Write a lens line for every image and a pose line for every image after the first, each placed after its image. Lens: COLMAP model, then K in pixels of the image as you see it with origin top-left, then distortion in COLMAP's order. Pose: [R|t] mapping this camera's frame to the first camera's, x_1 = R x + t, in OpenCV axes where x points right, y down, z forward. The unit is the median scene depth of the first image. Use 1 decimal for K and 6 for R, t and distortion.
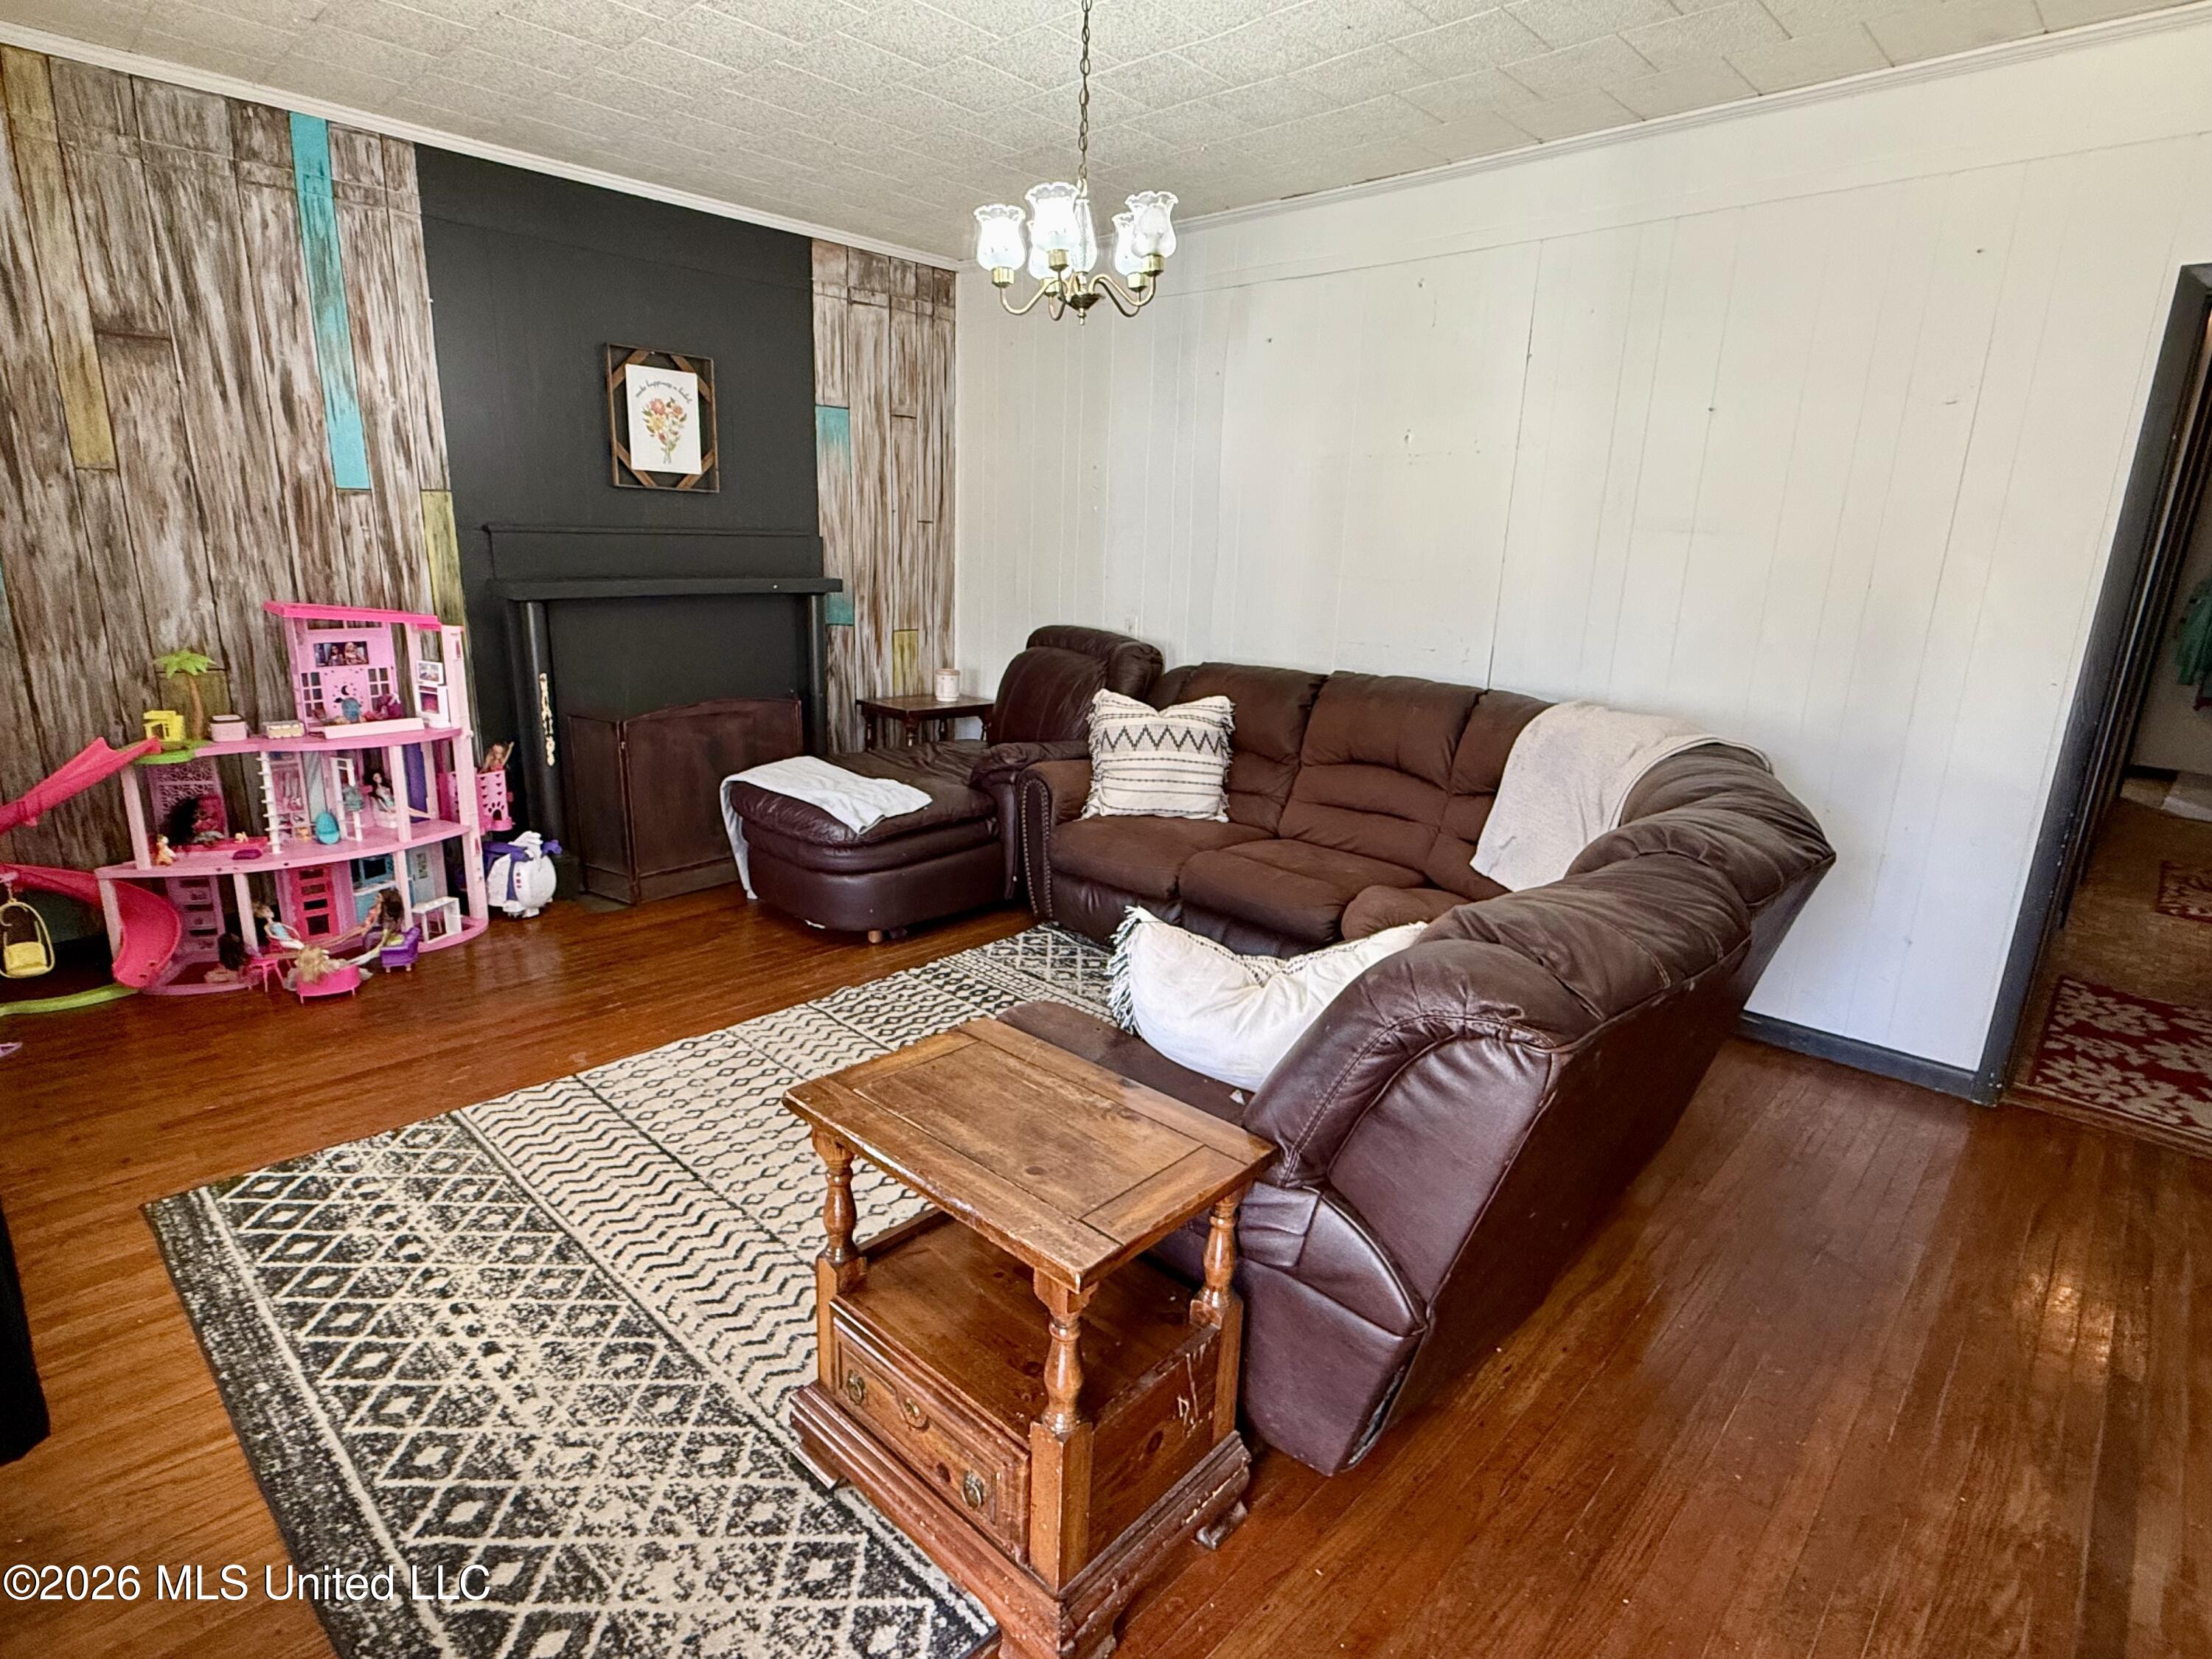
lens RADIAL K [[1111.6, 0, 1100.2], [0, 1111.6, 829.6], [0, 0, 1]] dist [-0.000040, 0.000168]
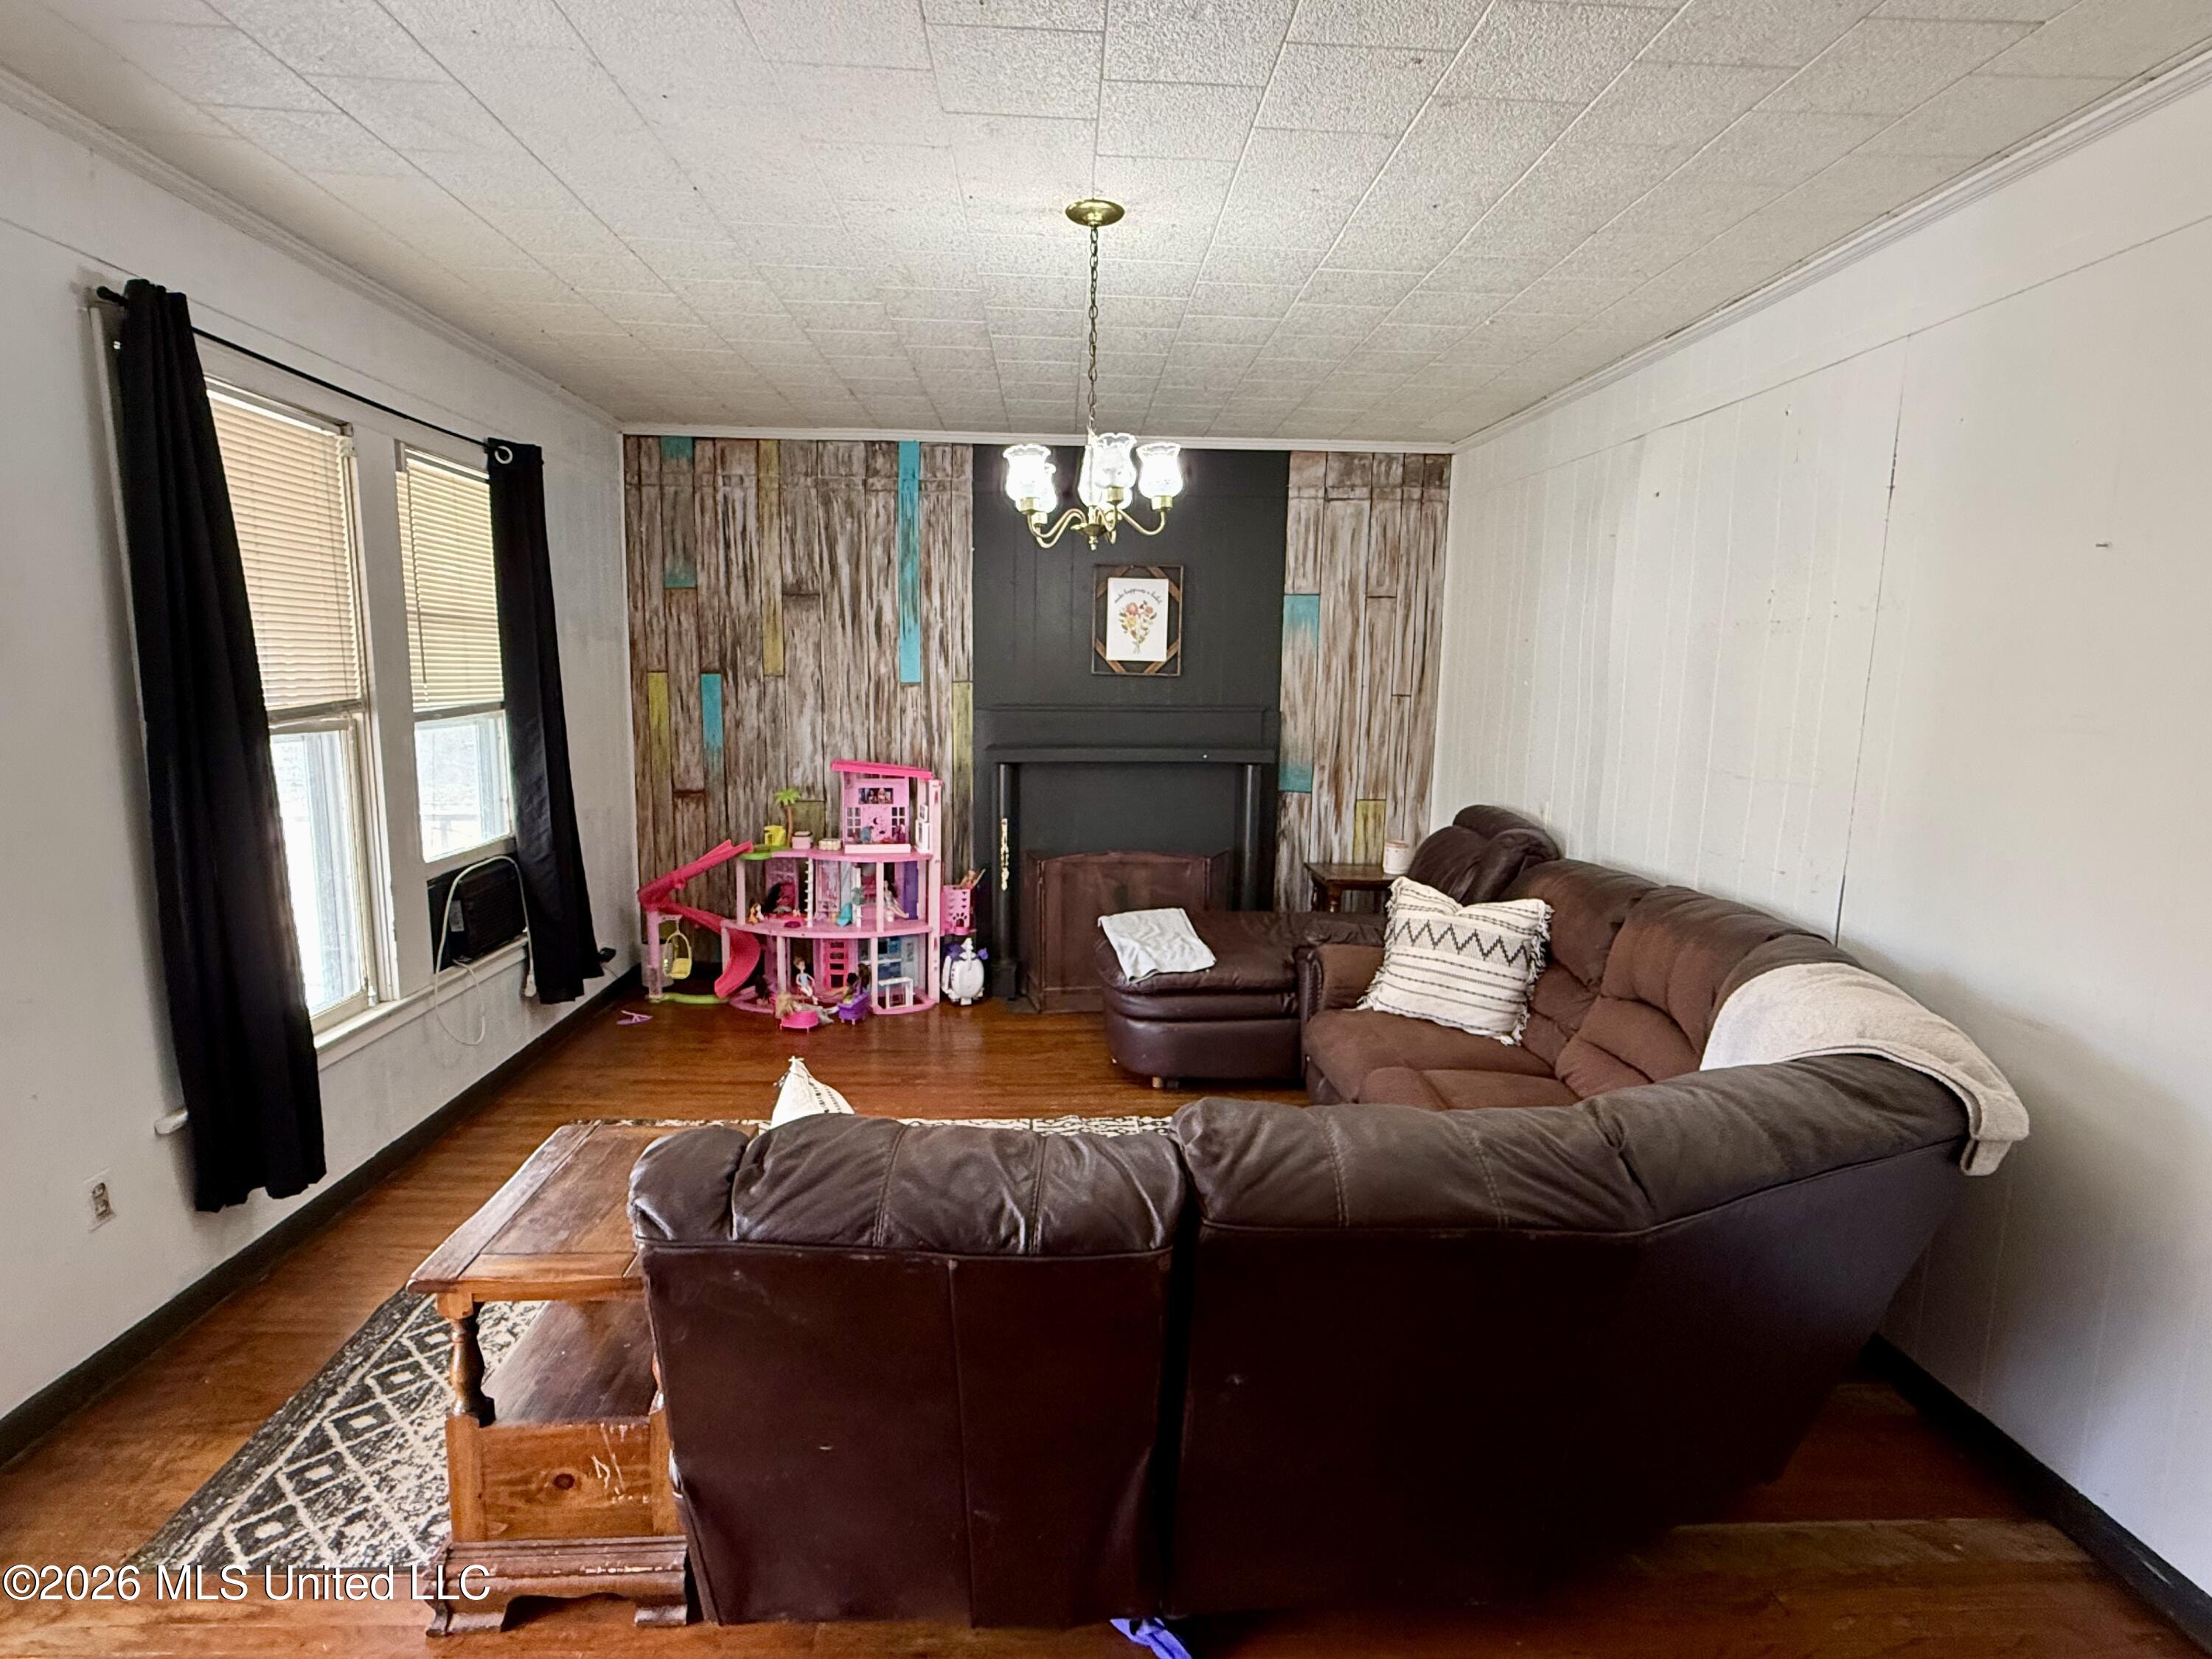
lens RADIAL K [[1111.6, 0, 1100.2], [0, 1111.6, 829.6], [0, 0, 1]] dist [-0.000040, 0.000168]
pose [[0.730162, 0.077278, -0.678889, 0.515500], [-0.164897, 0.984145, -0.065325, -0.071082], [0.663077, 0.159645, 0.731329, 0.155858]]
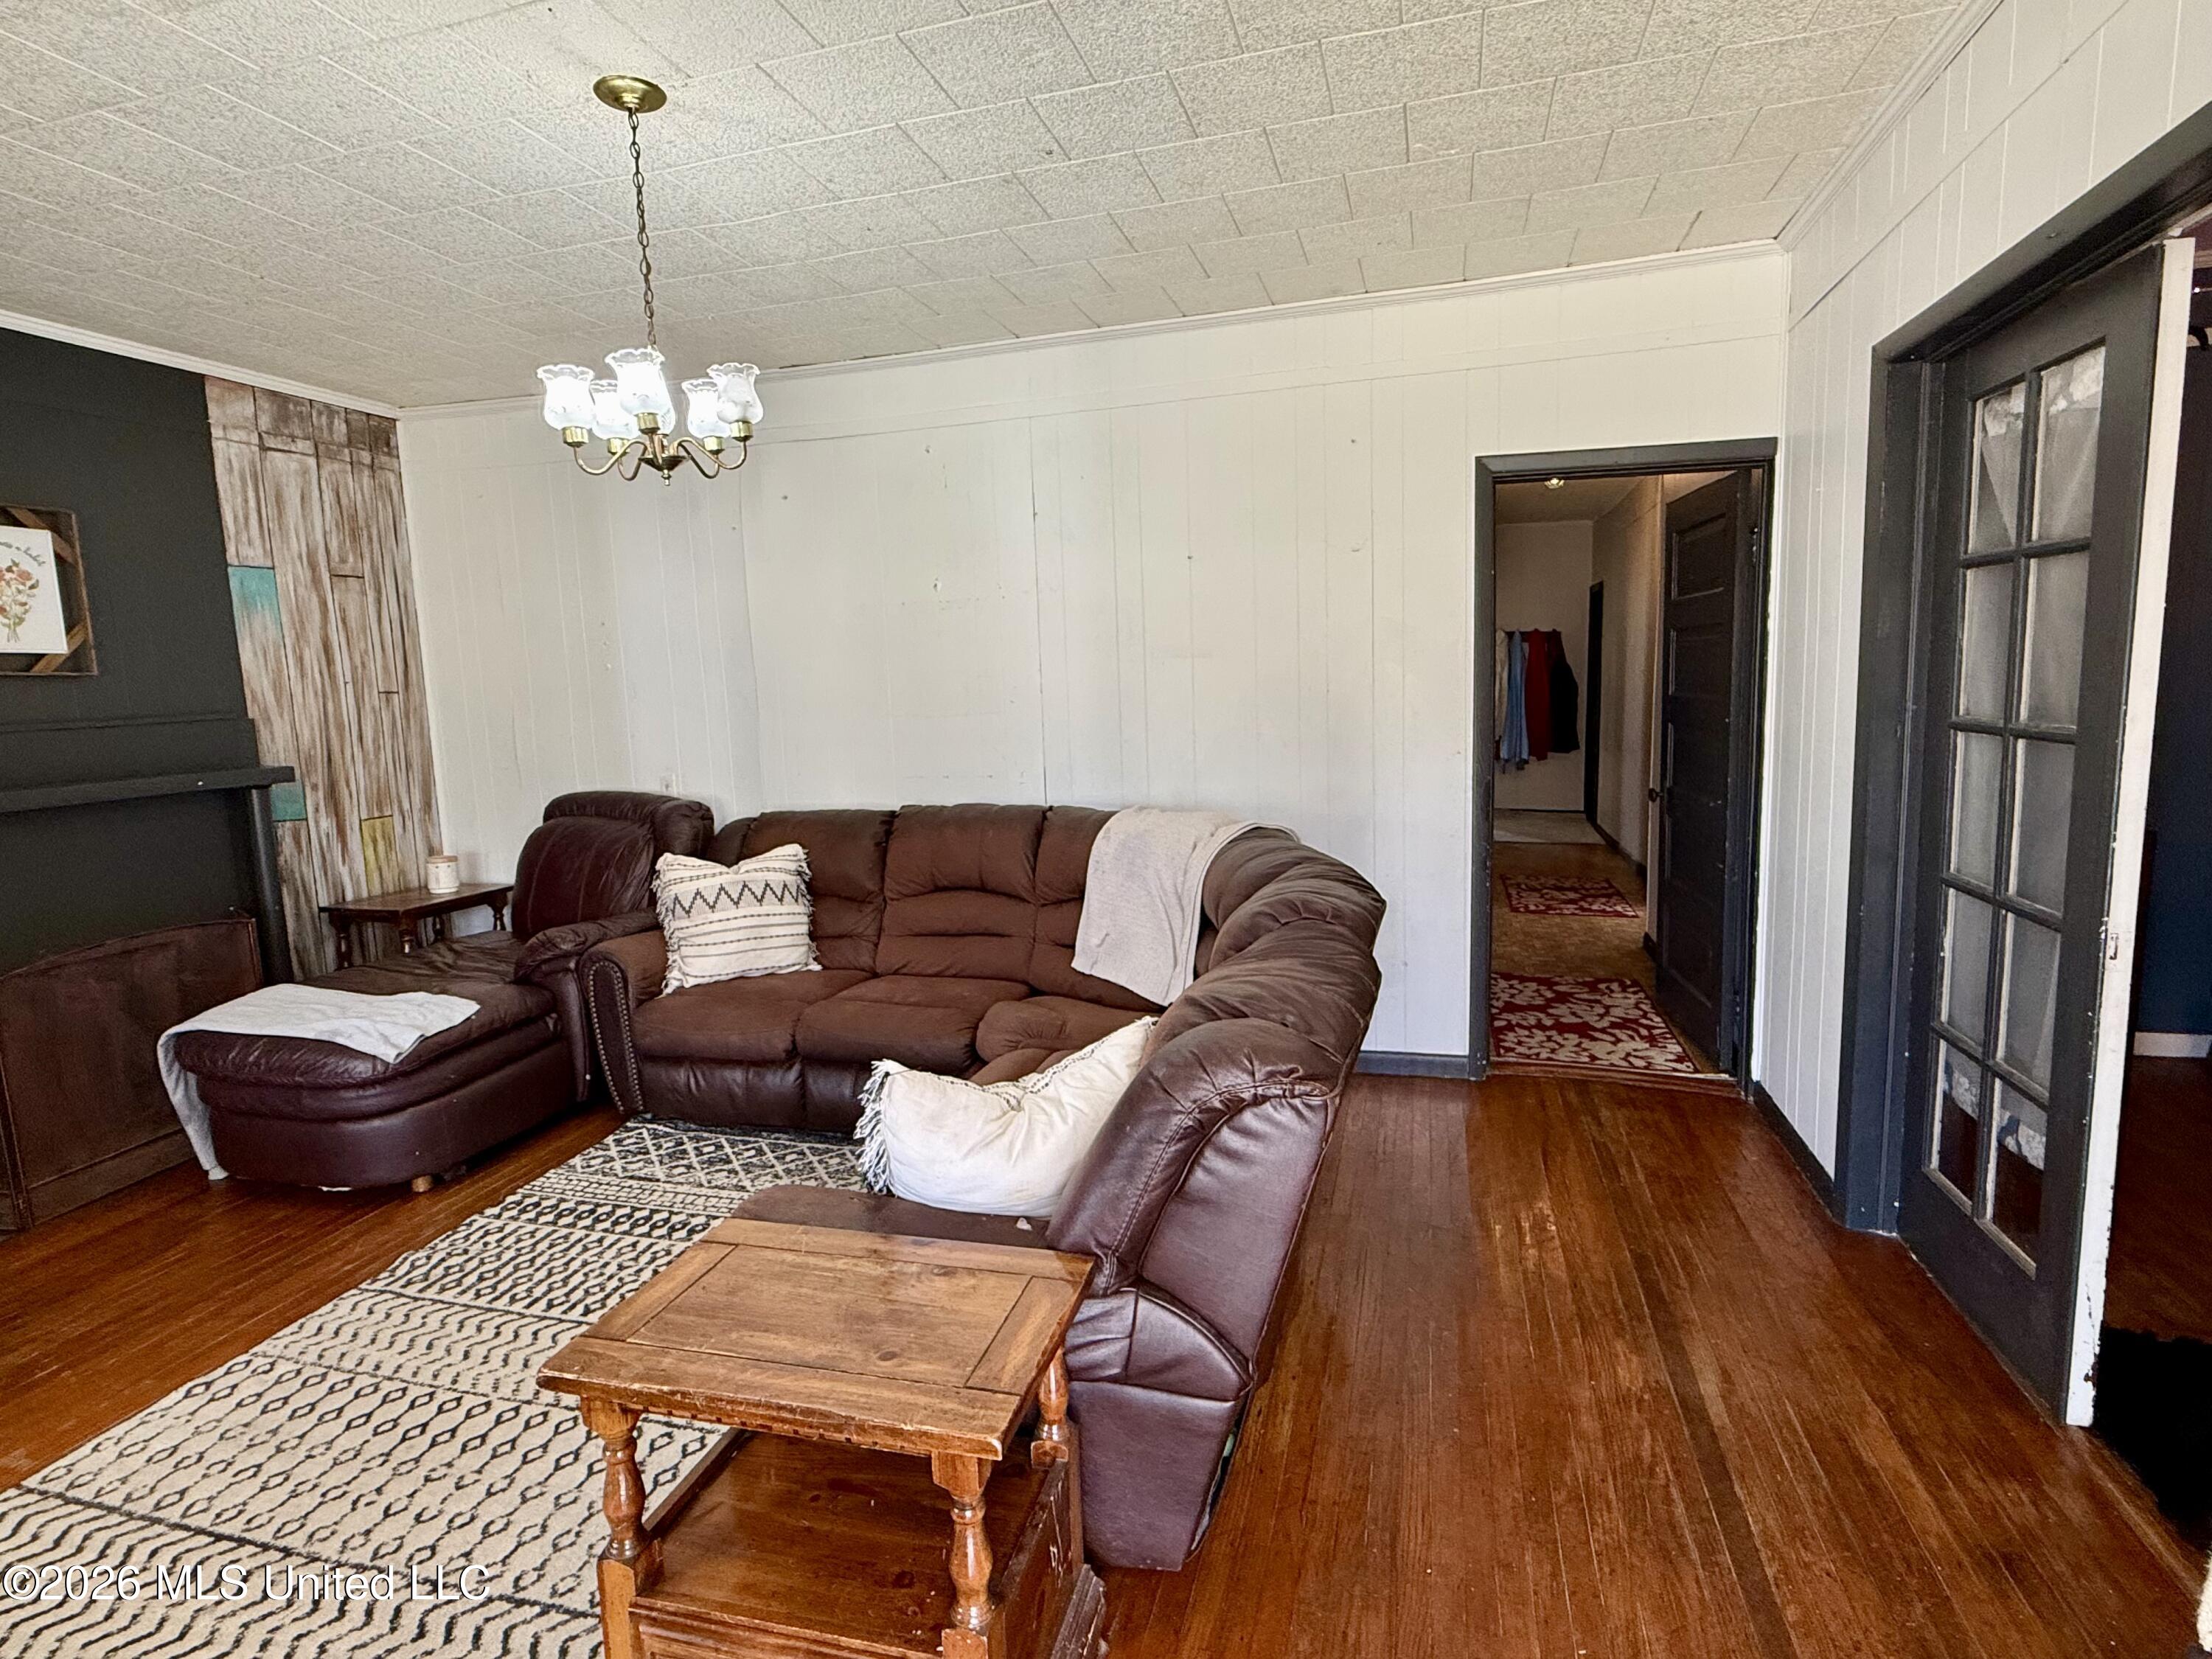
lens RADIAL K [[1111.6, 0, 1100.2], [0, 1111.6, 829.6], [0, 0, 1]] dist [-0.000040, 0.000168]
pose [[0.884928, -0.124211, 0.448858, -0.104585], [0.177113, 0.981120, -0.077679, -0.009763], [-0.430735, 0.148240, 0.890220, 0.008042]]
